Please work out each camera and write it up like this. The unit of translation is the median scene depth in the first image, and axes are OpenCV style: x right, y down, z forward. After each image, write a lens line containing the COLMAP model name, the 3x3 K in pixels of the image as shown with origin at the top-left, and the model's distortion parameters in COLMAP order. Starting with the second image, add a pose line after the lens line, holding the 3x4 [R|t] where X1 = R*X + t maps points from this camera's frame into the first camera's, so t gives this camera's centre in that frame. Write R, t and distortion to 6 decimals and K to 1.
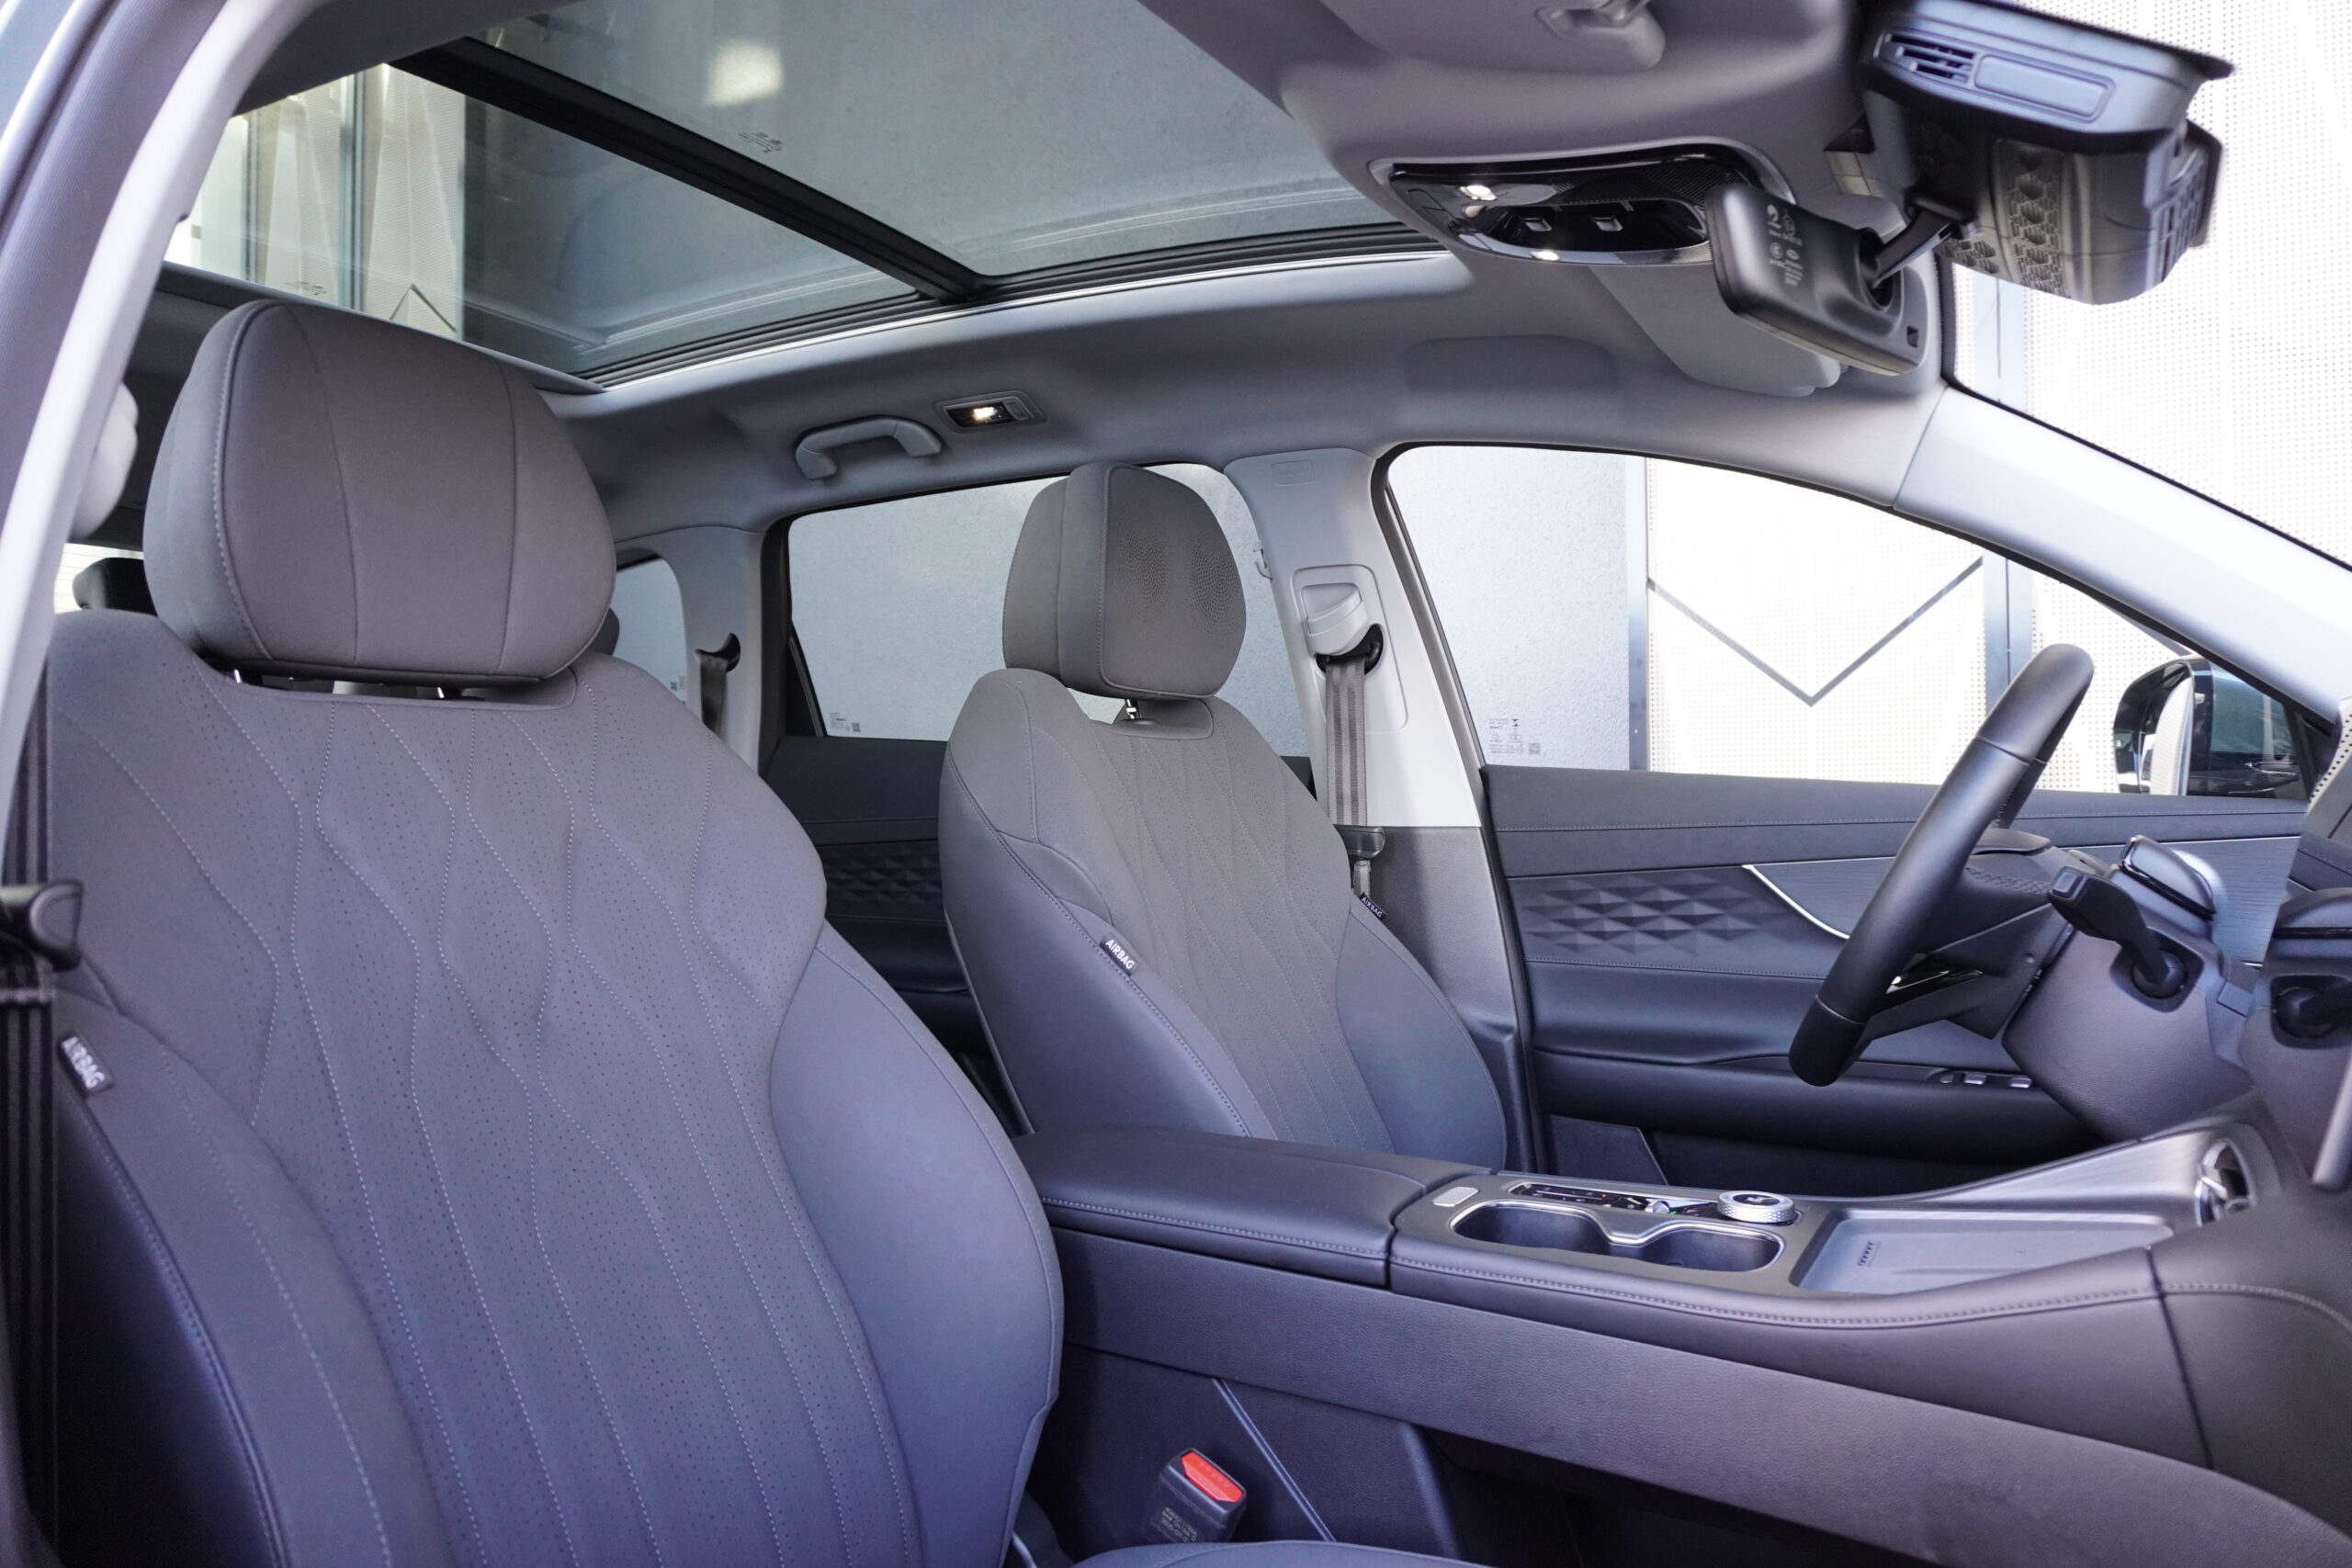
lens RADIAL K [[1537.5, 0, 1177.1], [0, 1537.5, 780.9], [0, 0, 1]] dist [-0.051574, 0.007457]
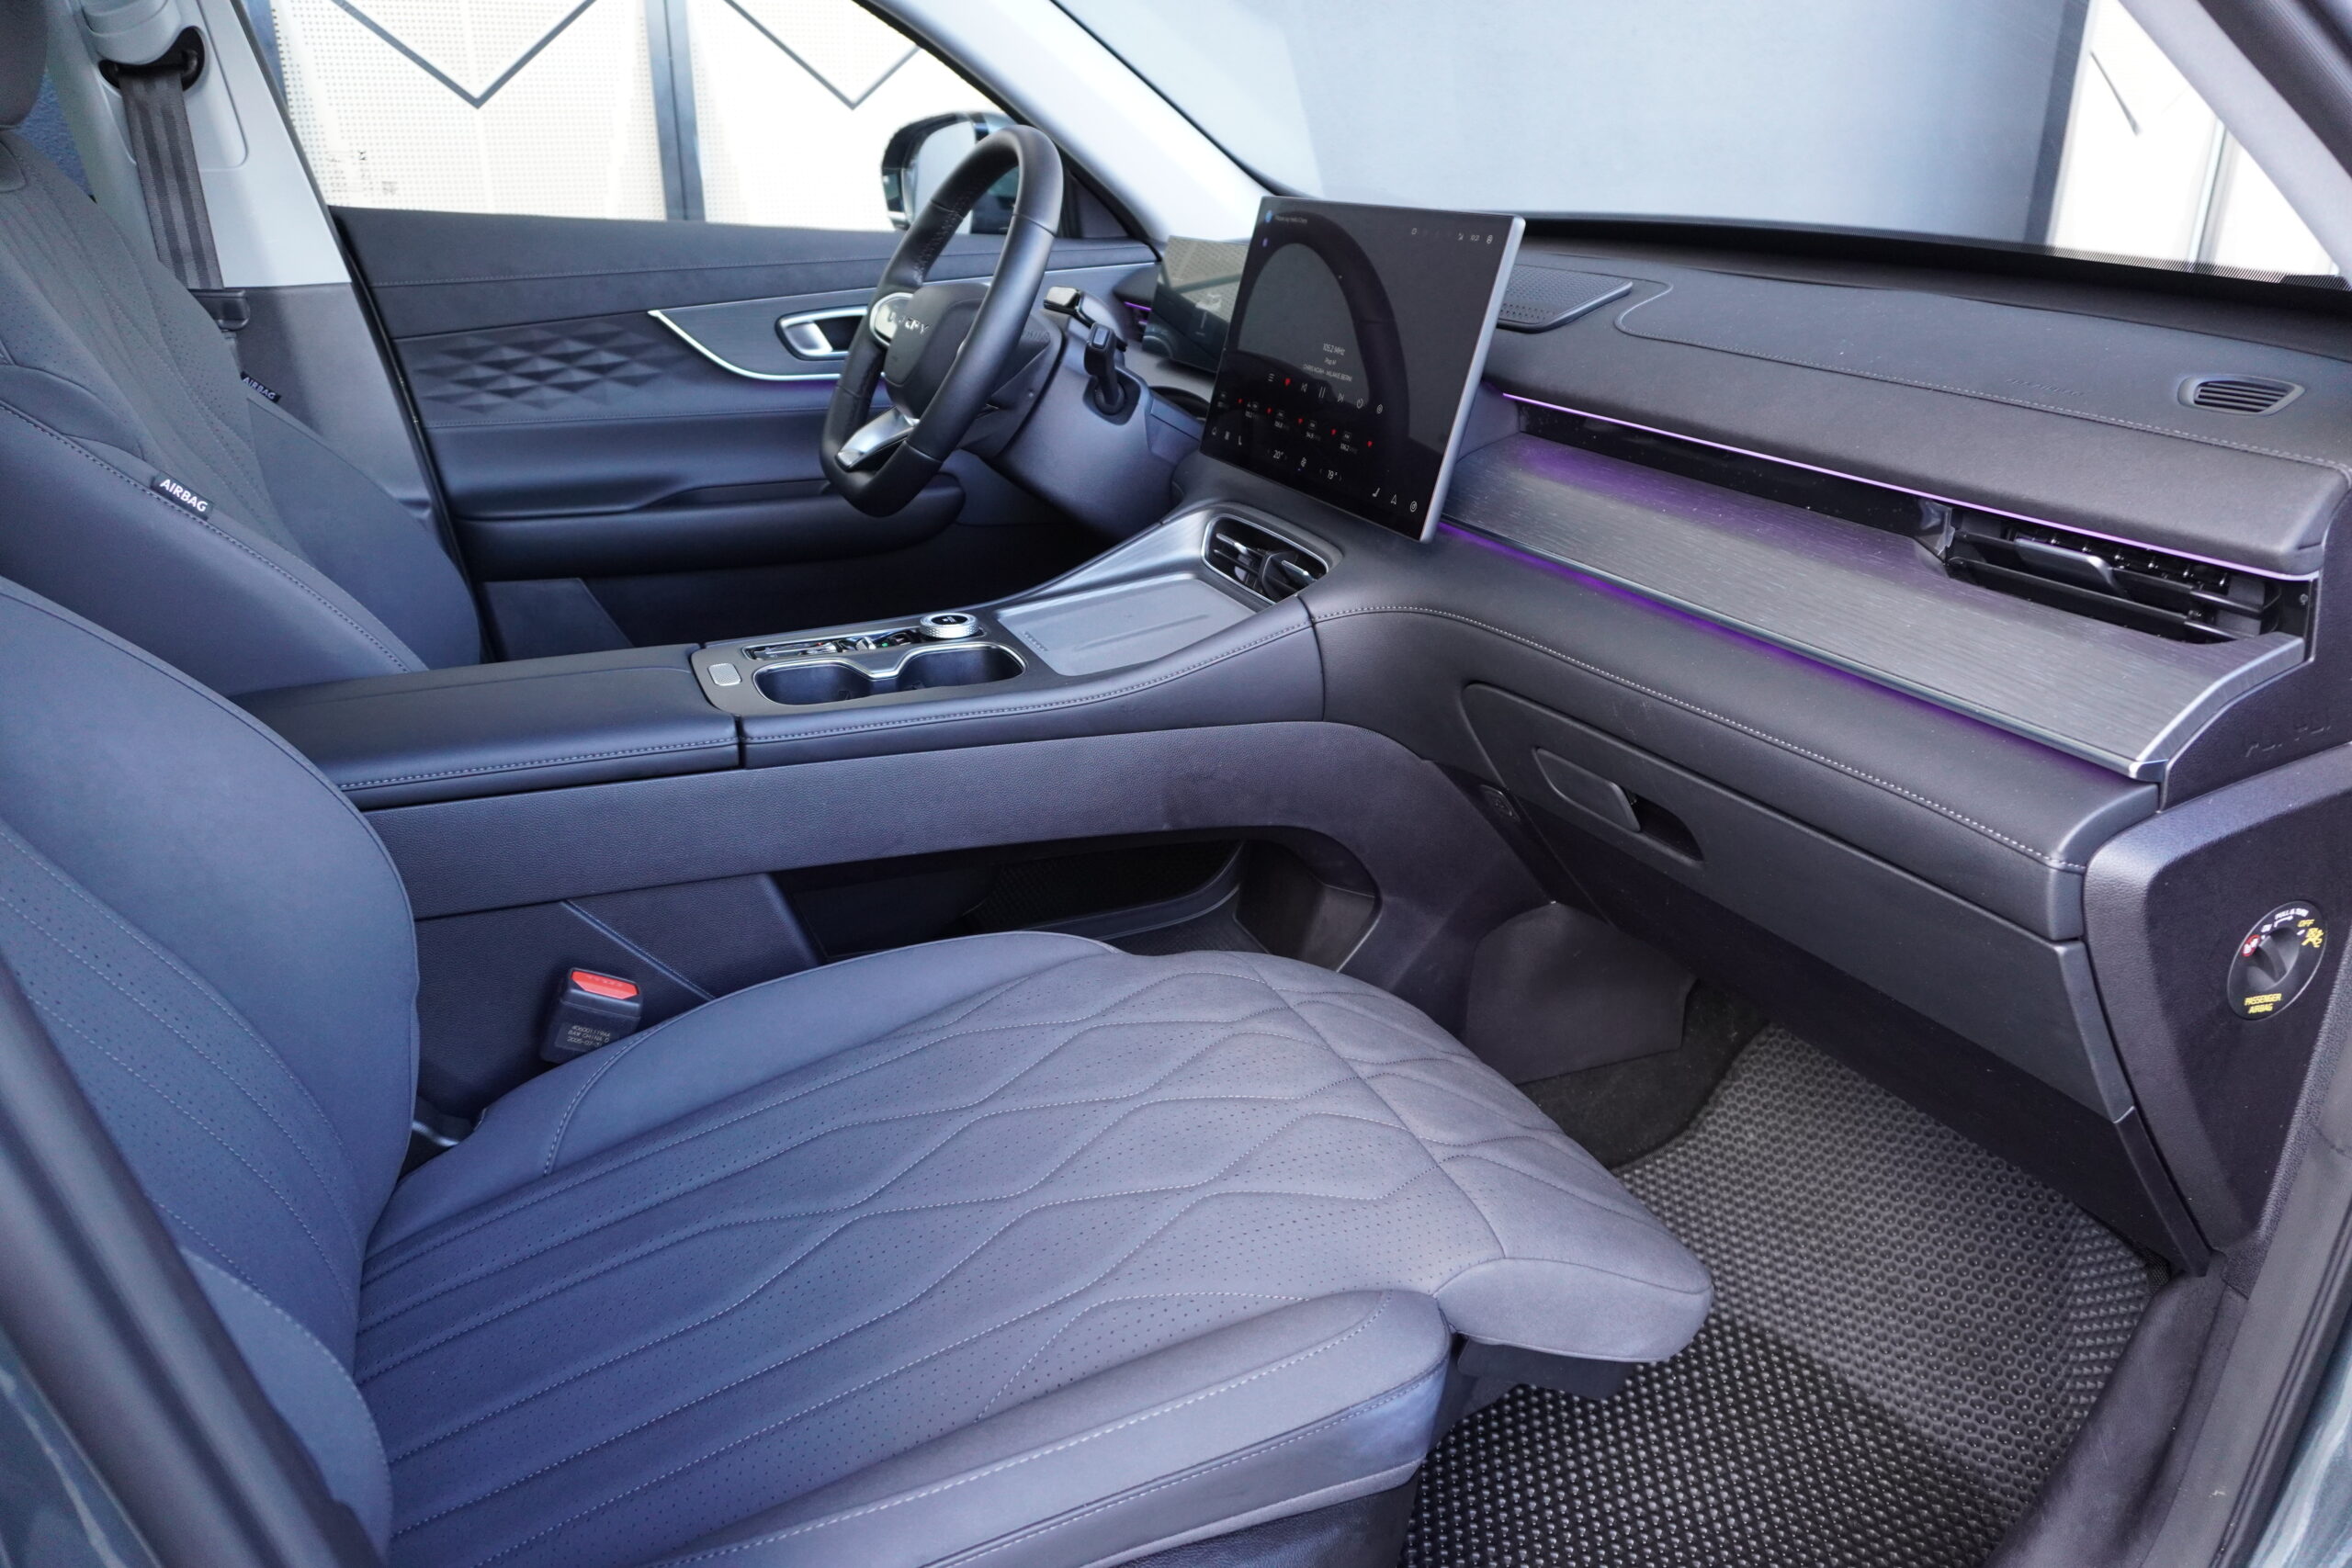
lens RADIAL K [[1537.5, 0, 1187.2], [0, 1537.5, 793.5], [0, 0, 1]] dist [-0.051574, 0.007457]
pose [[0.581781, -0.297429, 0.757012, -0.286350], [-0.025311, 0.923667, 0.382360, -0.044925], [-0.812951, -0.241611, 0.529843, 0.081082]]
